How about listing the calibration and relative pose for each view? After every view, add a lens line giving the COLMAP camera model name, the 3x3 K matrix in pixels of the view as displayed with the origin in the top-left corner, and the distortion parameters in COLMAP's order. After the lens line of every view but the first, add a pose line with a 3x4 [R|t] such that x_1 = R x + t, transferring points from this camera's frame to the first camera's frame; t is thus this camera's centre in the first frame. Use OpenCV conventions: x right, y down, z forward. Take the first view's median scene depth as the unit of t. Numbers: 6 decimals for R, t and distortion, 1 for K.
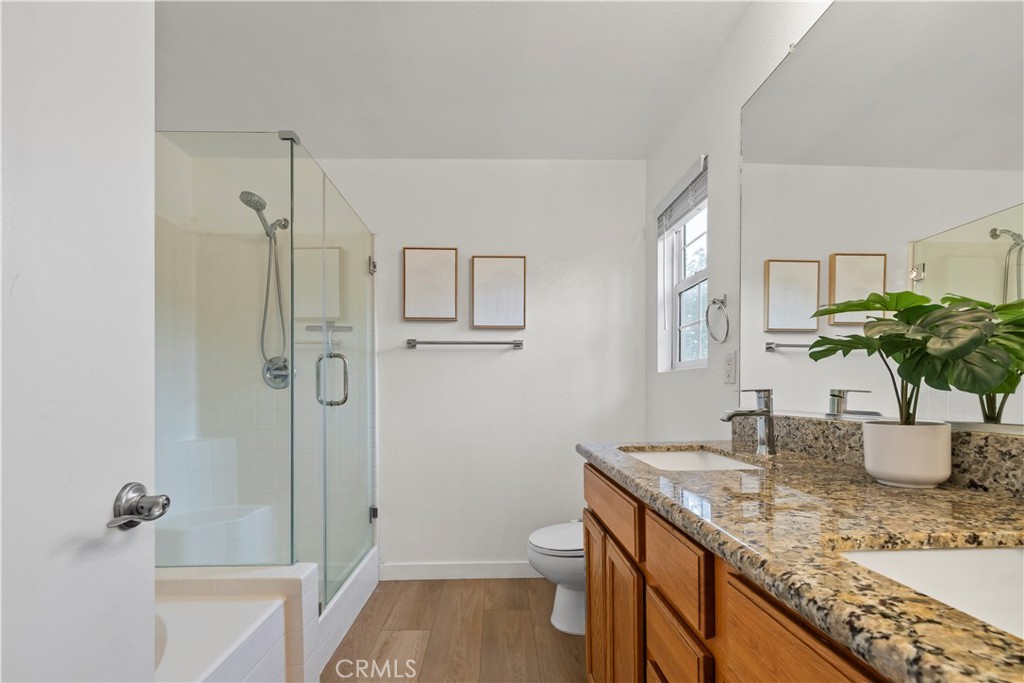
lens RADIAL K [[449.7, 0, 506.8], [0, 449.7, 390.8], [0, 0, 1]] dist [-0.001346, 0.000601]
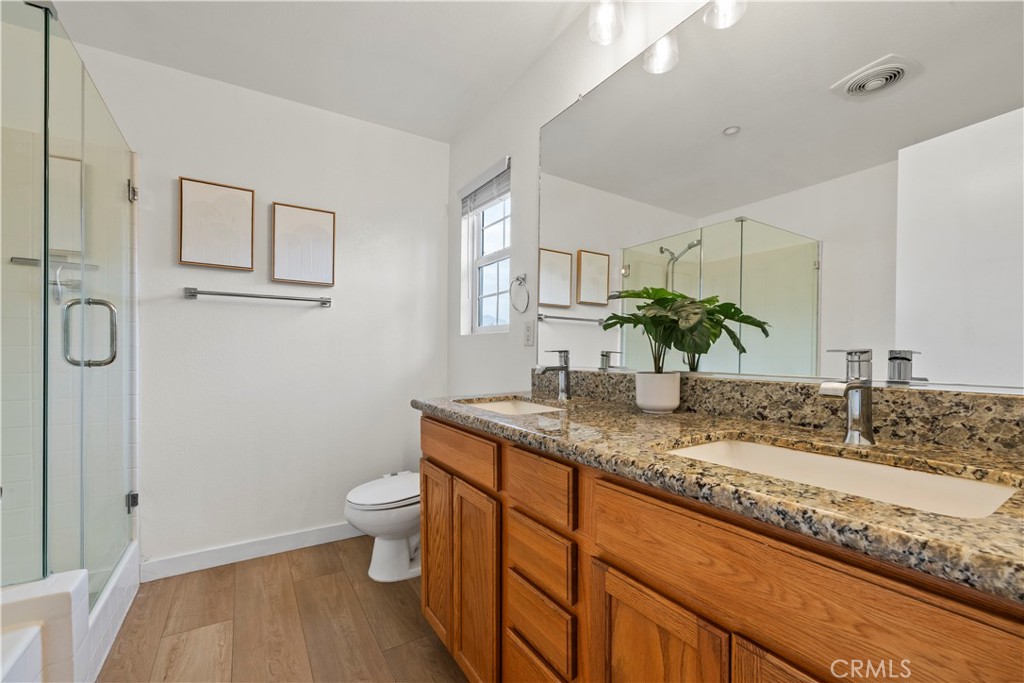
lens RADIAL K [[433.8, 0, 515.7], [0, 433.8, 354.8], [0, 0, 1]] dist [-0.002425, -0.000072]
pose [[0.858752, 0.005002, 0.512367, -0.200677], [-0.008394, 0.999955, 0.004307, 0.005489], [-0.512323, -0.008000, 0.858756, -0.021926]]
